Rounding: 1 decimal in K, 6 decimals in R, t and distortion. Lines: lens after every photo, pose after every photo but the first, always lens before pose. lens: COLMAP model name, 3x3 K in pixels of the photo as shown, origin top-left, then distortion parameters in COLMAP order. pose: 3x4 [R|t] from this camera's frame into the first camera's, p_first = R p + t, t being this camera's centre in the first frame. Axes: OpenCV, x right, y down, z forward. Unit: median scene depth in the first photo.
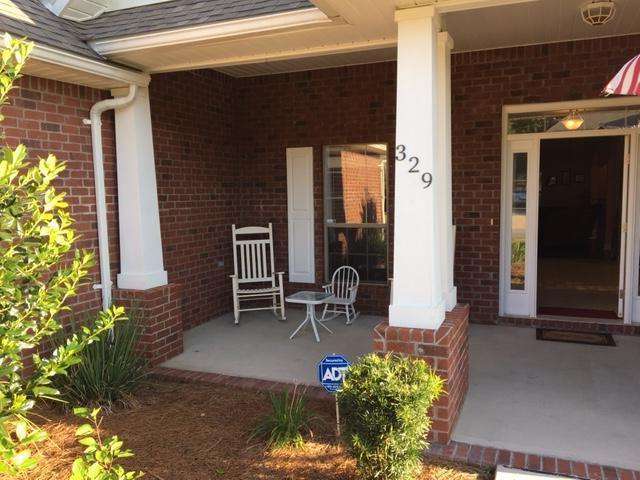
lens RADIAL K [[539.6, 0, 329.0], [0, 539.6, 242.8], [0, 0, 1]] dist [0.083380, -0.124665]
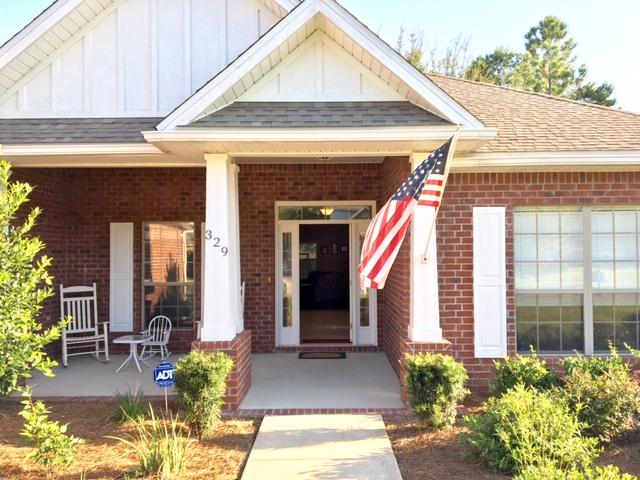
lens RADIAL K [[539.6, 0, 329.0], [0, 539.6, 242.8], [0, 0, 1]] dist [0.083380, -0.124665]
pose [[0.931764, 0.017368, 0.362648, -0.071442], [0.027189, 0.992712, -0.117400, 0.036090], [-0.362044, 0.119250, 0.924502, -0.379772]]
